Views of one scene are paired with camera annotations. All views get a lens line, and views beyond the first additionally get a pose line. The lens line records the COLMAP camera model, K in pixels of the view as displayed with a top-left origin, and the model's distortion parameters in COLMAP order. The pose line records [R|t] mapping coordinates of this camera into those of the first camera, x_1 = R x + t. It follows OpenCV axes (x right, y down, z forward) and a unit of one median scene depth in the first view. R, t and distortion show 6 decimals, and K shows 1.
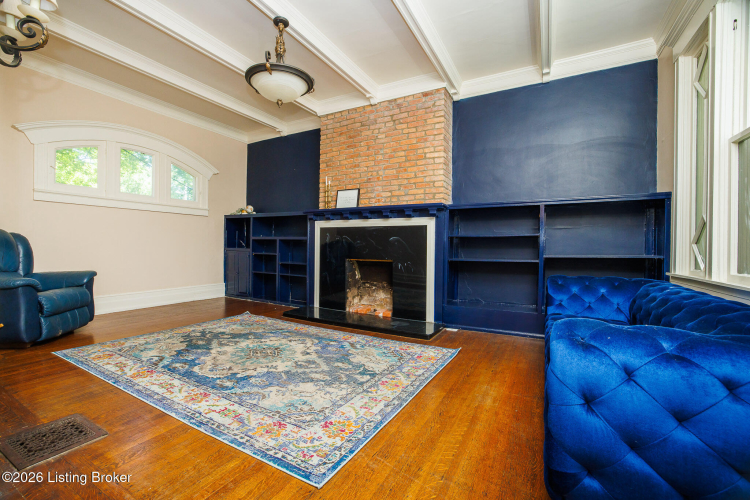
lens RADIAL K [[325.3, 0, 369.6], [0, 325.3, 248.3], [0, 0, 1]] dist [-0.023487, 0.003725]
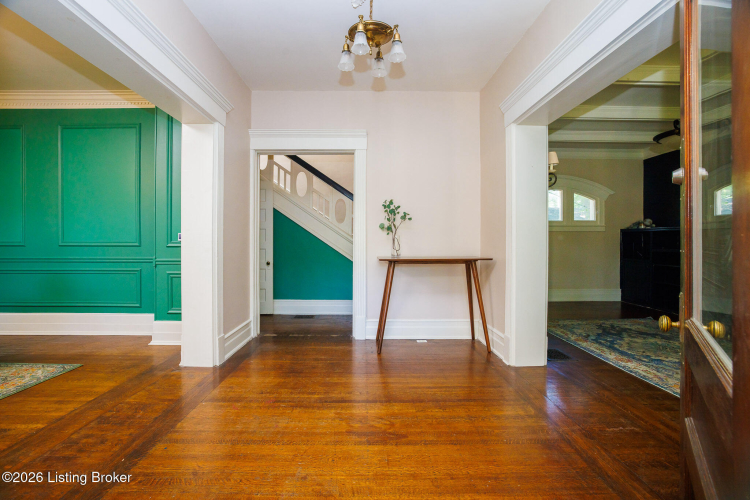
lens RADIAL K [[325.3, 0, 360.2], [0, 325.3, 246.3], [0, 0, 1]] dist [-0.023487, 0.003725]
pose [[0.490899, -0.008437, -0.871176, 0.165067], [0.005265, 0.999964, -0.006717, -0.081304], [0.871201, -0.001289, 0.490926, -0.696637]]
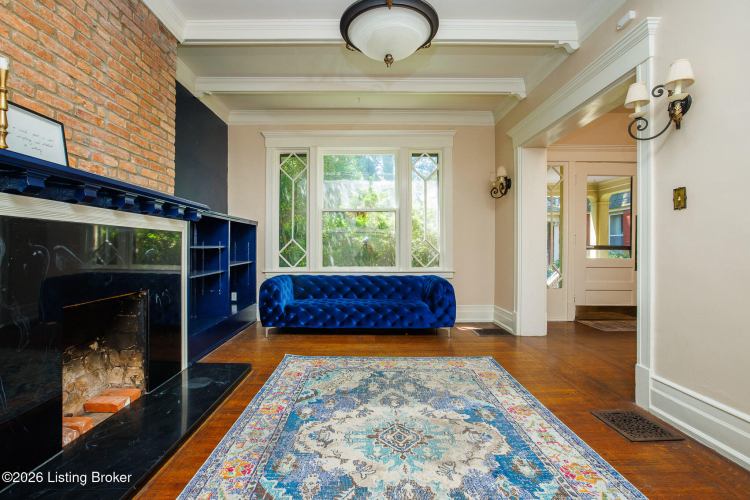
lens RADIAL K [[325.3, 0, 369.5], [0, 325.3, 251.8], [0, 0, 1]] dist [-0.023487, 0.003725]
pose [[-0.474132, -0.015571, 0.880316, -0.887946], [-0.004622, 0.999874, 0.015196, -0.059549], [-0.880442, 0.003136, -0.474144, 1.399324]]
